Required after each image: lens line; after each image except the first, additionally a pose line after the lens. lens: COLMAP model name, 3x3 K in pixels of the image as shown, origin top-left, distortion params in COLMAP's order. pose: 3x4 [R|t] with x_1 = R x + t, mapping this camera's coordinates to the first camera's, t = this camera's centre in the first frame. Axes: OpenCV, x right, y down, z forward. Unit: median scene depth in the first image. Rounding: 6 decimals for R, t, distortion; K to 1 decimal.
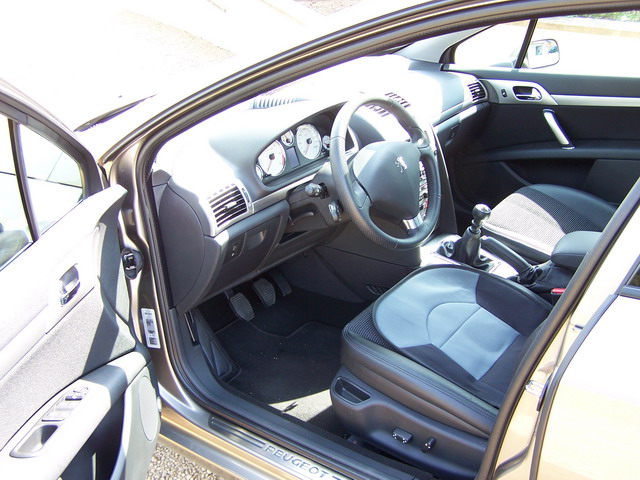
lens RADIAL K [[707.7, 0, 320.8], [0, 707.7, 236.3], [0, 0, 1]] dist [-0.077701, 0.000000]
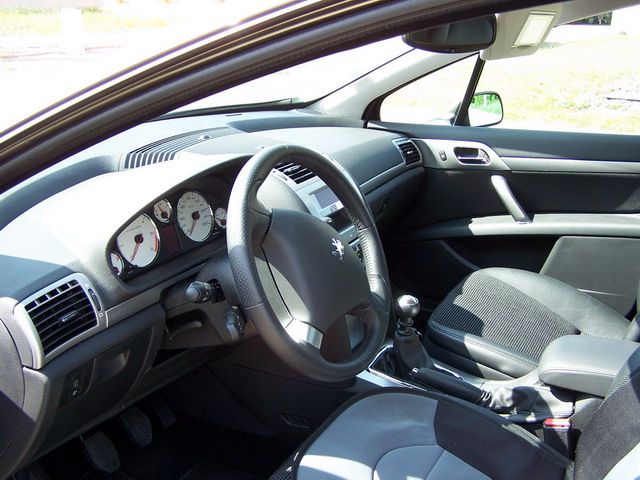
lens RADIAL K [[705.3, 0, 316.0], [0, 705.3, 239.1], [0, 0, 1]] dist [-0.104347, 0.000000]
pose [[0.990301, -0.008101, 0.138700, 0.004647], [0.022407, 0.994542, -0.101900, -0.038514], [-0.137118, 0.104020, 0.985078, 0.305364]]
